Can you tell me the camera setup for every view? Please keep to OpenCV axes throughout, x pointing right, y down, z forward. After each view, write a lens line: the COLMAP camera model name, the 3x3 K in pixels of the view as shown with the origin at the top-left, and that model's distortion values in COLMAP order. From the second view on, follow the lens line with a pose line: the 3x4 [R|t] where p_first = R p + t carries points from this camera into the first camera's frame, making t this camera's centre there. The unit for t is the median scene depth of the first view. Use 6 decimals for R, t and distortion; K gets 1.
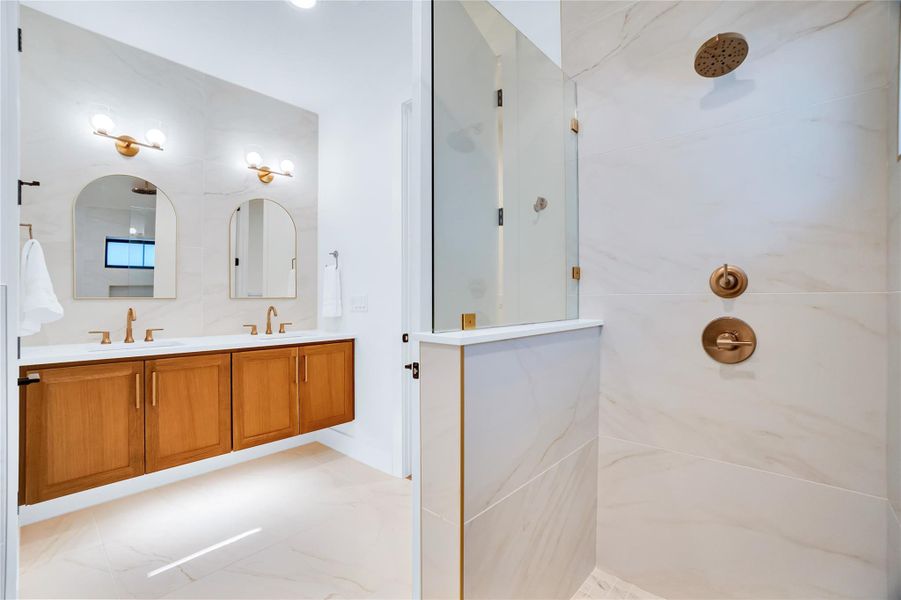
lens RADIAL K [[389.0, 0, 450.3], [0, 389.0, 297.9], [0, 0, 1]] dist [-0.002855, -0.000095]
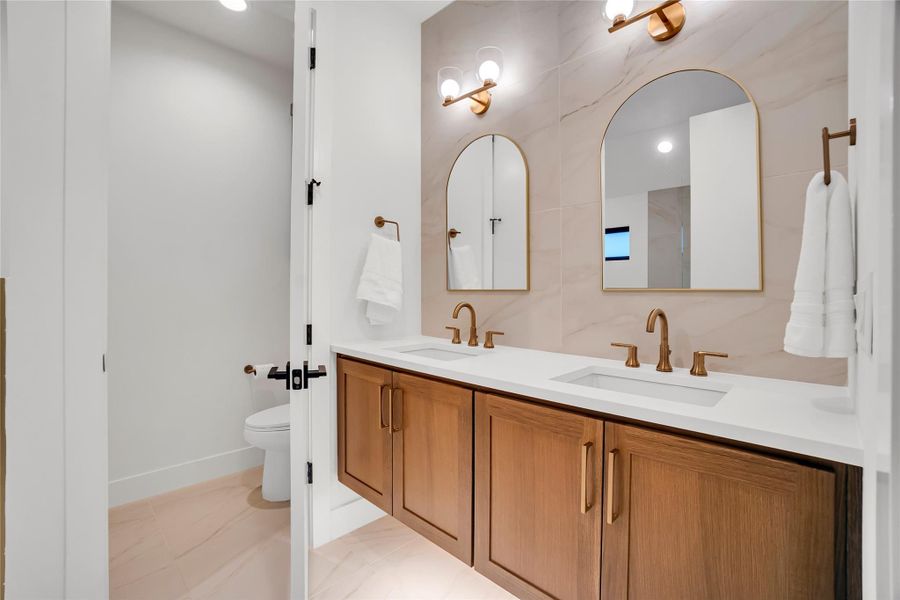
lens RADIAL K [[388.6, 0, 449.7], [0, 388.6, 296.8], [0, 0, 1]] dist [-0.002855, -0.000095]
pose [[-0.022624, 0.018380, -0.999575, -0.014009], [-0.001680, 0.999829, 0.018423, -0.001298], [0.999743, 0.002096, -0.022590, 0.928381]]
